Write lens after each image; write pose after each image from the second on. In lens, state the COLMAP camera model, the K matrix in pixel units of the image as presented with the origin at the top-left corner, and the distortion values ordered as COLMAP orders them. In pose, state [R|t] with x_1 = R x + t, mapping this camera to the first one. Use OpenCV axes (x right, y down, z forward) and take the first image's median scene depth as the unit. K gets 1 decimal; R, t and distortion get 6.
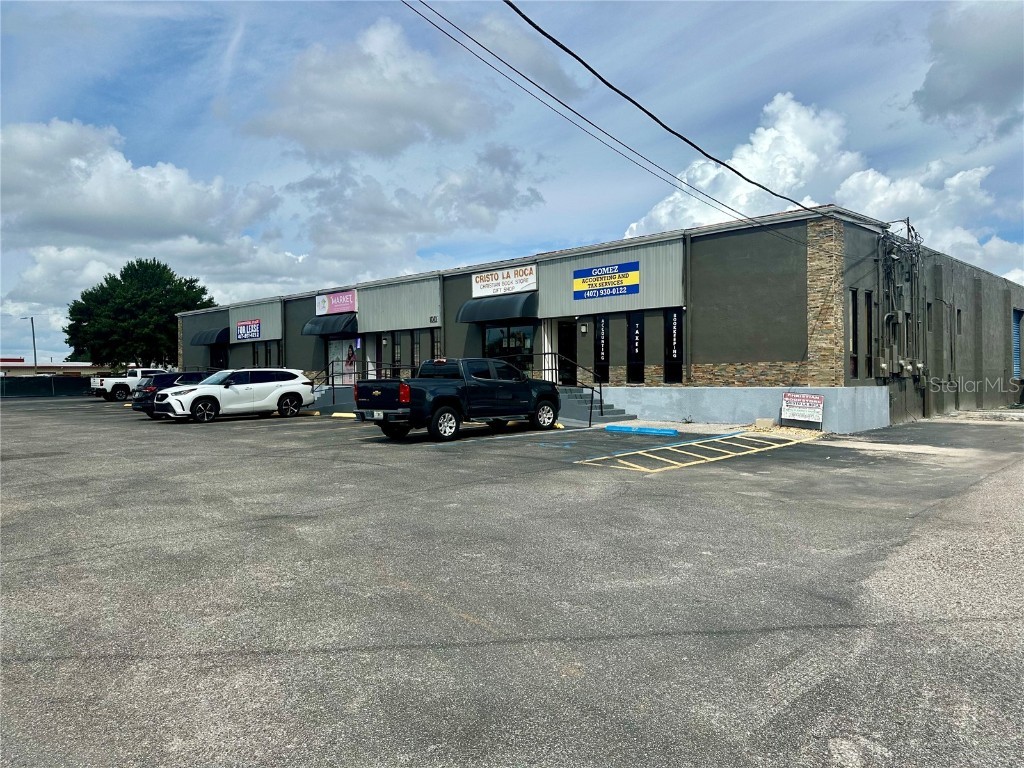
lens RADIAL K [[737.9, 0, 494.3], [0, 737.9, 379.5], [0, 0, 1]] dist [0.024823, -0.006627]
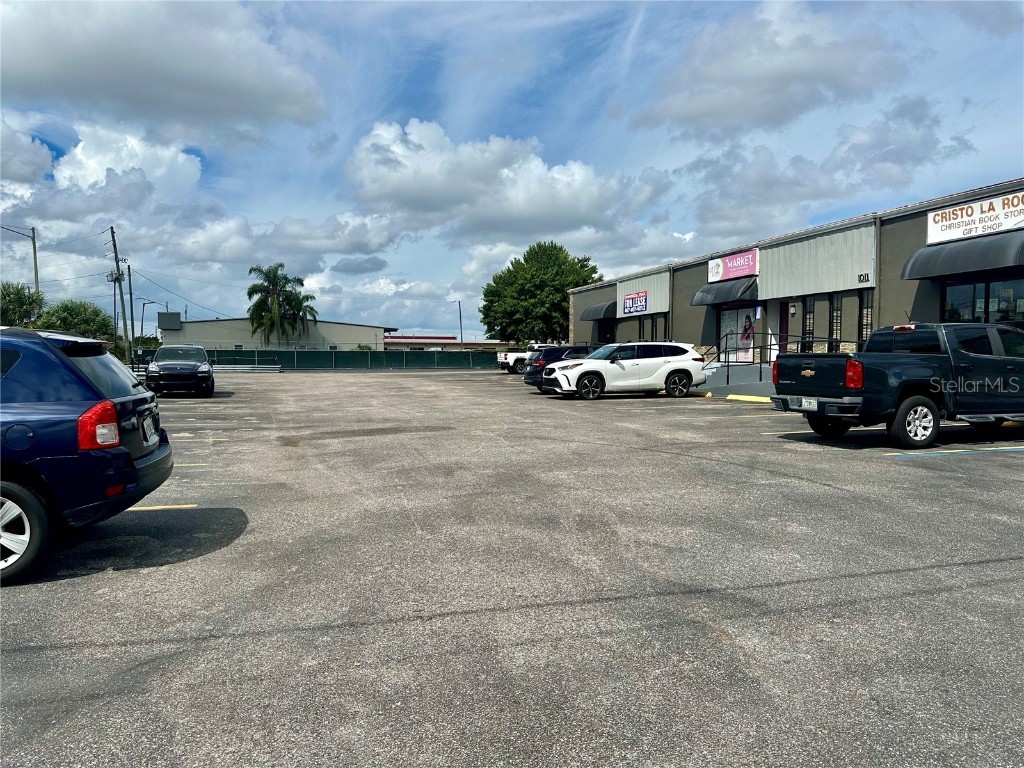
lens RADIAL K [[715.0, 0, 512.0], [0, 715.0, 384.0], [0, 0, 1]] dist [-0.009004, -0.001007]
pose [[0.880937, 0.028674, -0.472364, -0.039388], [-0.011050, 0.999137, 0.040042, 0.002571], [0.473105, -0.030054, 0.880493, 0.129039]]
